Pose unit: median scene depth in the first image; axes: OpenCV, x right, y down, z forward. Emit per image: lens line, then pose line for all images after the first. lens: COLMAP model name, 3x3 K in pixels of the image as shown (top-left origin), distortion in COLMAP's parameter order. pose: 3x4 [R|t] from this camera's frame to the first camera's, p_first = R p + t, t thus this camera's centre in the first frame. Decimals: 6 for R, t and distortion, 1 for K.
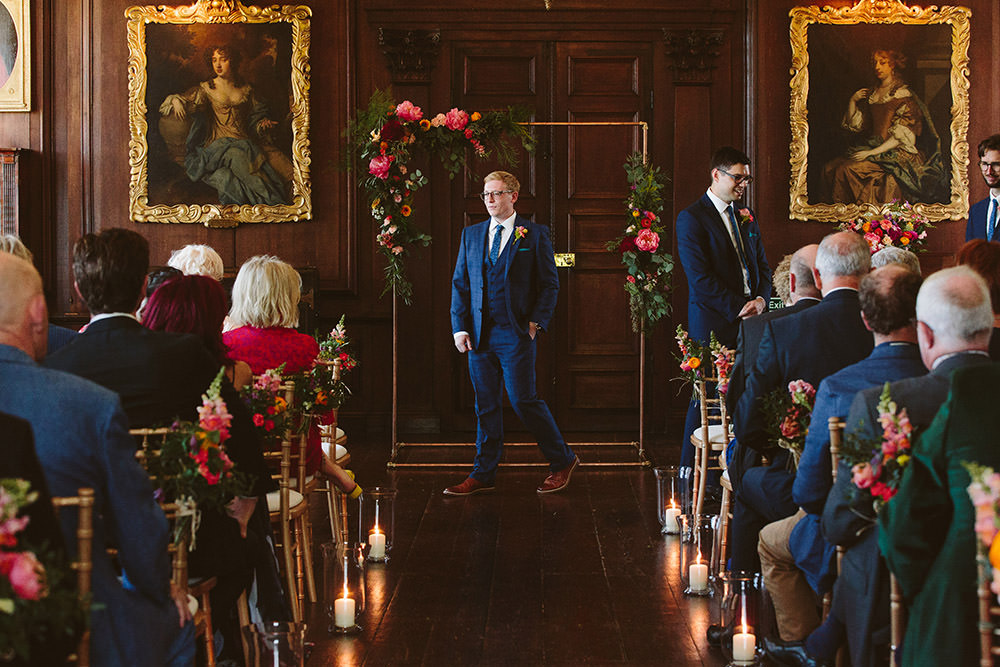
lens RADIAL K [[2098.3, 0, 500.0], [0, 2098.3, 333.5], [0, 0, 1]] dist [-0.029796, -0.382611]
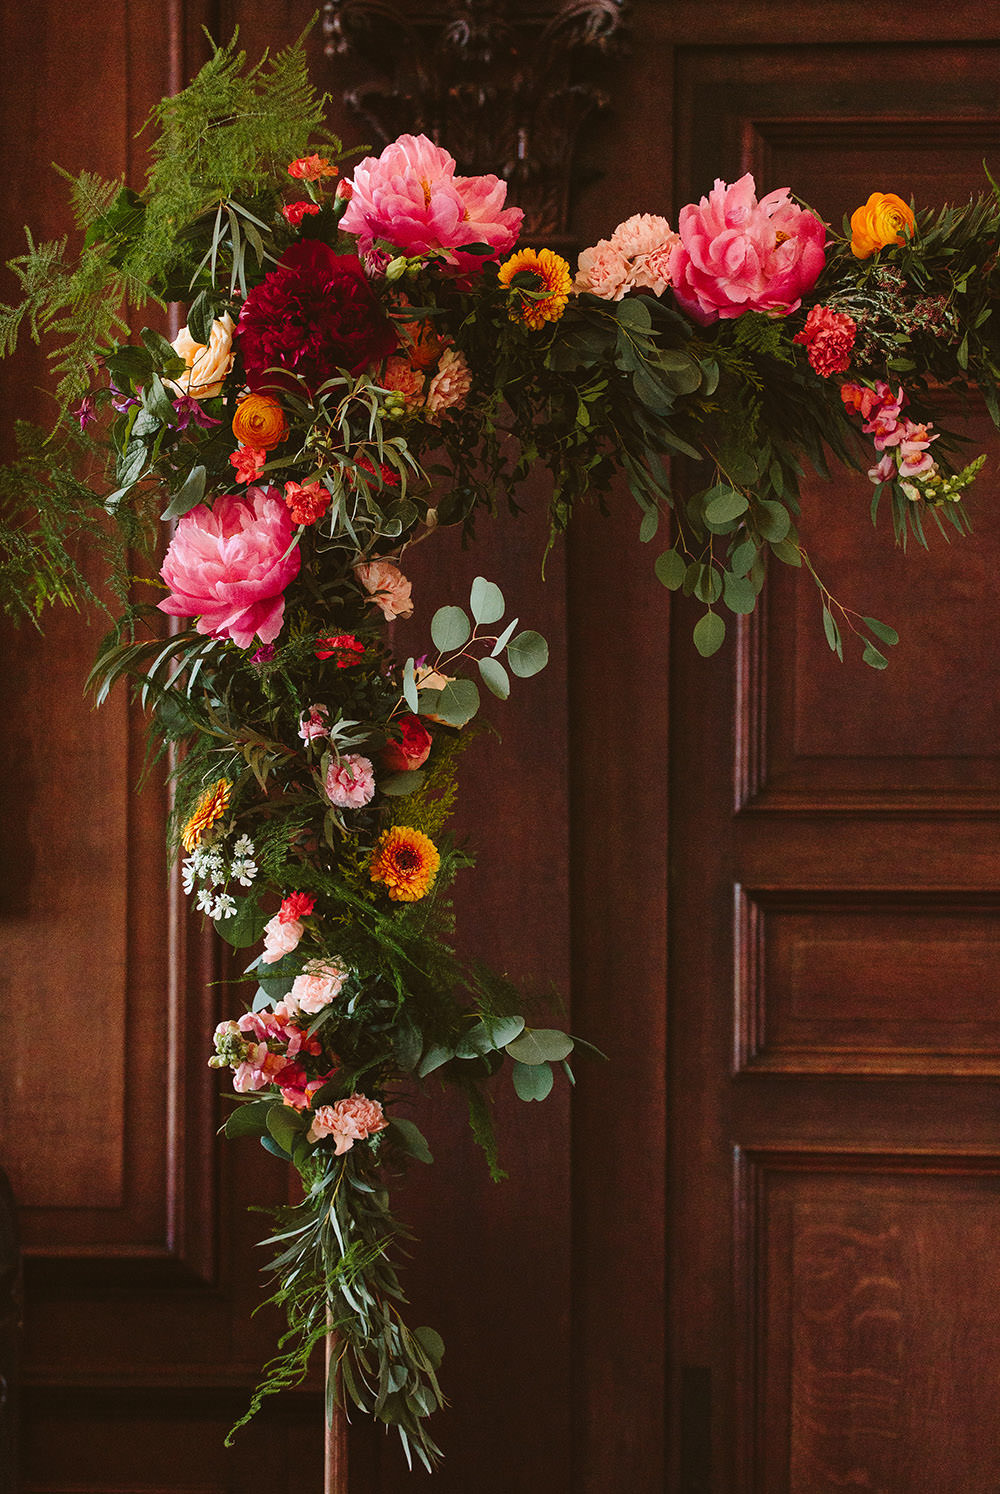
lens RADIAL K [[2889.2, 0, 500.4], [0, 2889.2, 833.1], [0, 0, 1]] dist [0.024949, 0.046541]
pose [[0.998244, 0.003345, -0.059146, -0.025735], [-0.008094, 0.996744, -0.080230, -0.044084], [0.058685, 0.080568, 0.995020, 0.793557]]
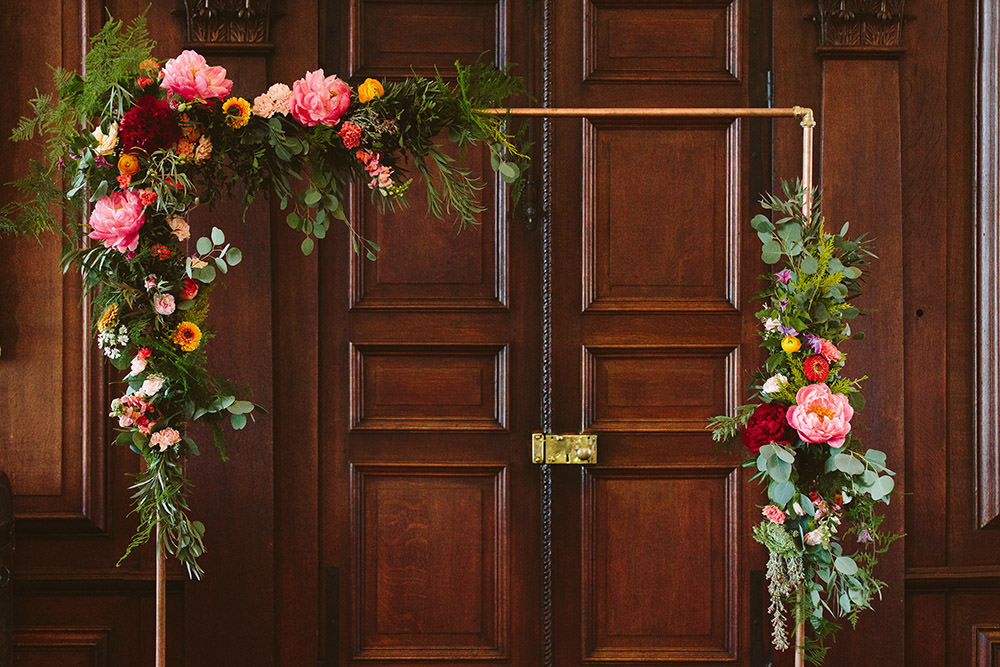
lens RADIAL K [[2089.0, 0, 500.0], [0, 2089.0, 333.5], [0, 0, 1]] dist [0.074336, -0.473090]
pose [[0.999182, 0.001004, 0.040426, -0.003179], [0.001609, 0.997913, -0.064548, -0.034230], [-0.040407, 0.064560, 0.997095, 0.616072]]
